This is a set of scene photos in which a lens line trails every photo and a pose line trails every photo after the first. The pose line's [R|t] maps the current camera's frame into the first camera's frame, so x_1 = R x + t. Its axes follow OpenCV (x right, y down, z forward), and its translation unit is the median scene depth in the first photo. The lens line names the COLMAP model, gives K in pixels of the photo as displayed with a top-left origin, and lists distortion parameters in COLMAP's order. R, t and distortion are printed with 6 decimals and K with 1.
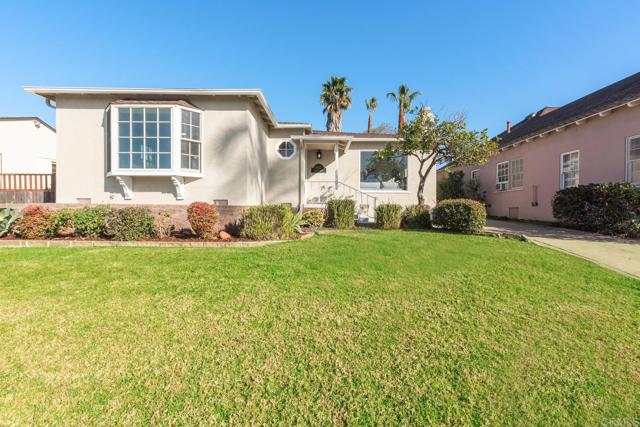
lens RADIAL K [[288.0, 0, 320.9], [0, 288.0, 214.1], [0, 0, 1]] dist [0.013306, -0.000168]
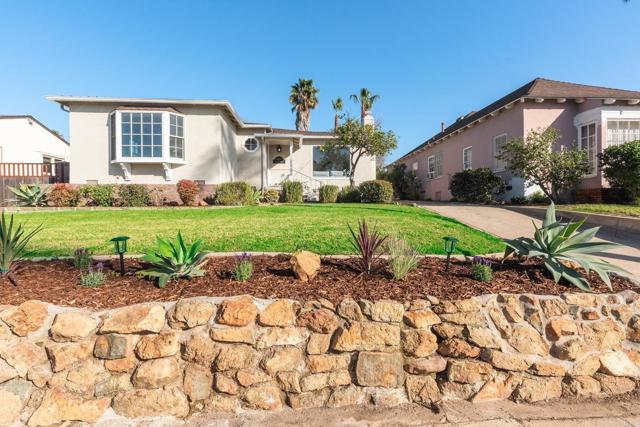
lens RADIAL K [[288.0, 0, 320.9], [0, 288.0, 214.1], [0, 0, 1]] dist [0.013306, -0.000168]
pose [[0.996806, -0.014911, 0.078463, 0.102625], [0.014263, 0.999859, 0.008815, 0.093896], [-0.078583, -0.007668, 0.996878, -0.363243]]
